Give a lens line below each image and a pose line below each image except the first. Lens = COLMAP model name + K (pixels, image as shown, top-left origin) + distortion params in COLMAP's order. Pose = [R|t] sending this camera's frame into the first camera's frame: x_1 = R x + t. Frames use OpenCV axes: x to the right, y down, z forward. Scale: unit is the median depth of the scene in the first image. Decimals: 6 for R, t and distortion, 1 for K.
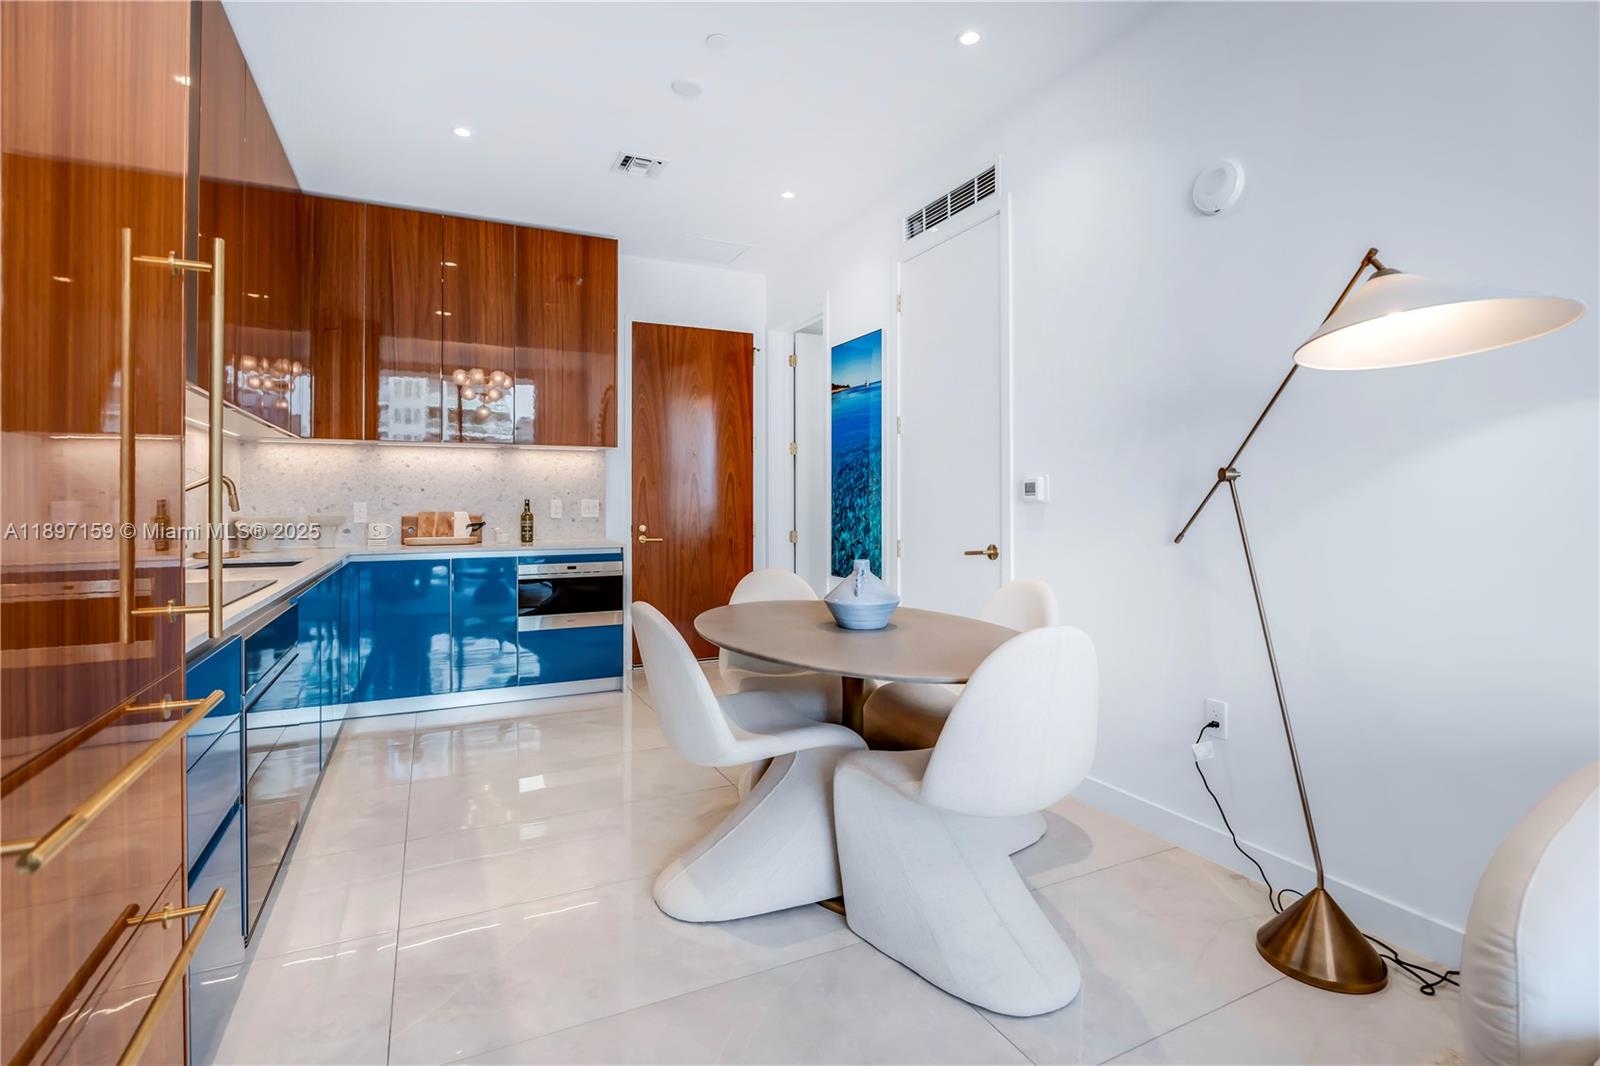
lens RADIAL K [[765.9, 0, 804.0], [0, 765.9, 497.2], [0, 0, 1]] dist [-0.012099, -0.000045]
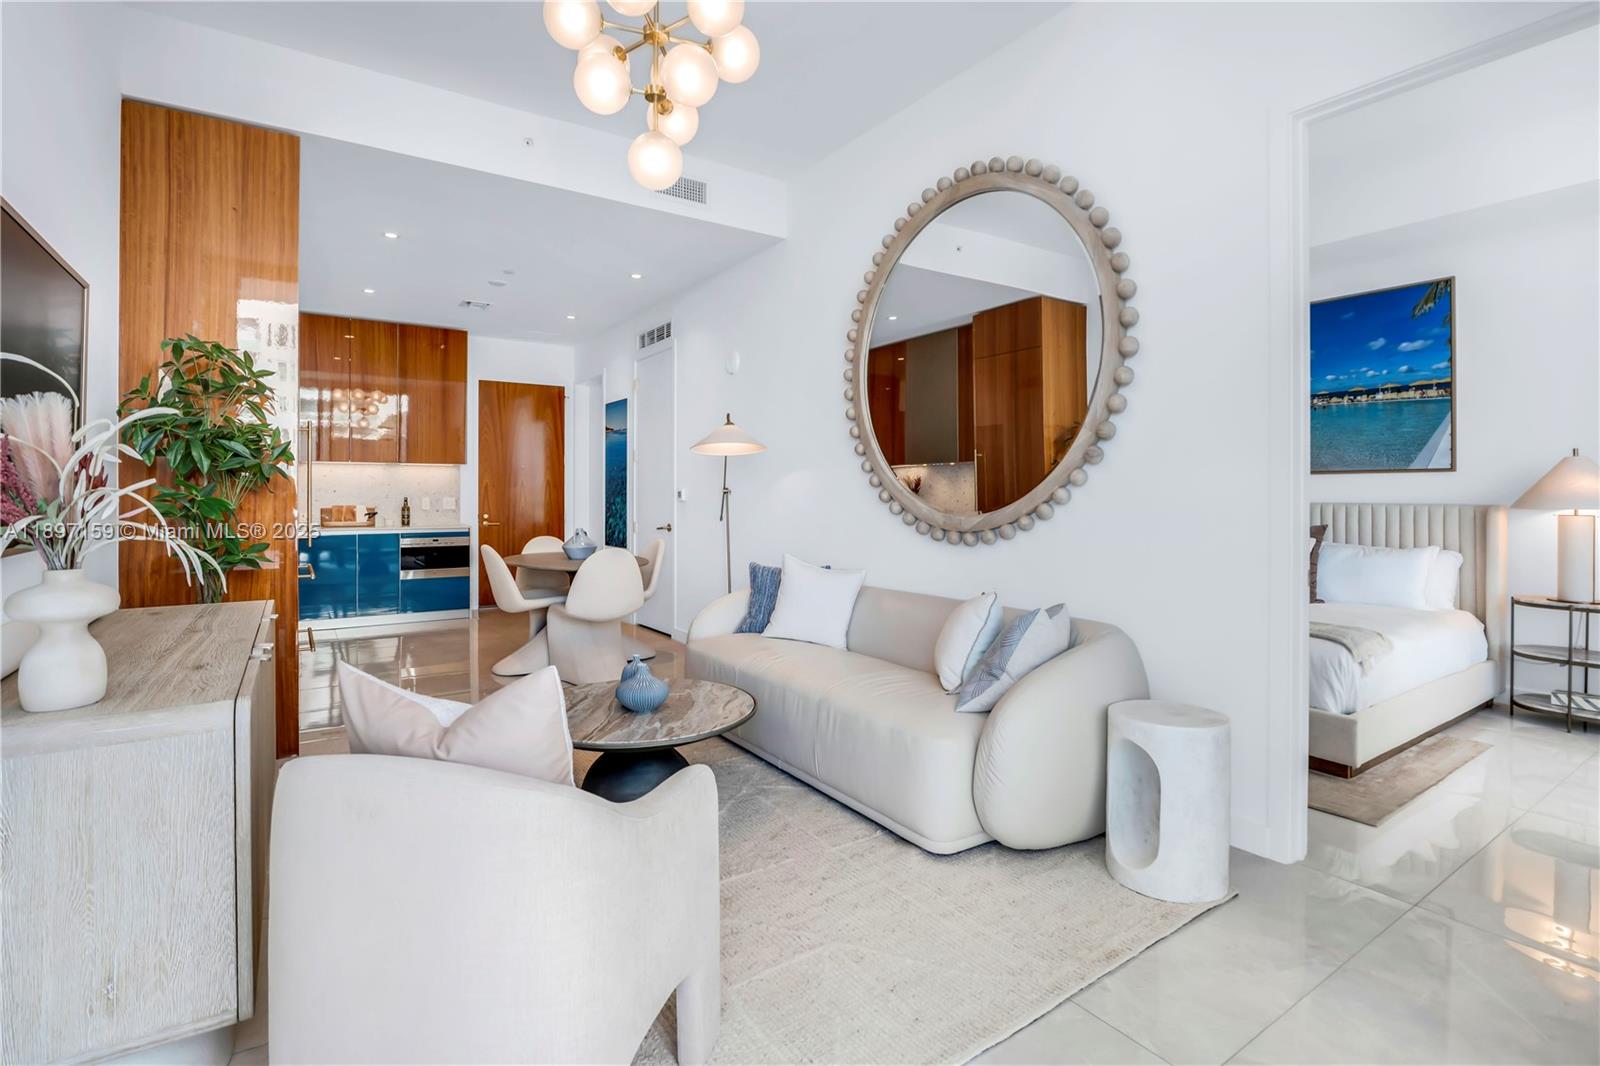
lens RADIAL K [[772.0, 0, 797.2], [0, 772.0, 498.0], [0, 0, 1]] dist [-0.006416, 0.000662]
pose [[0.991187, 0.003366, 0.132424, 0.231113], [-0.004660, 0.999944, 0.009463, -0.015573], [-0.132385, -0.009997, 0.991148, -0.695575]]
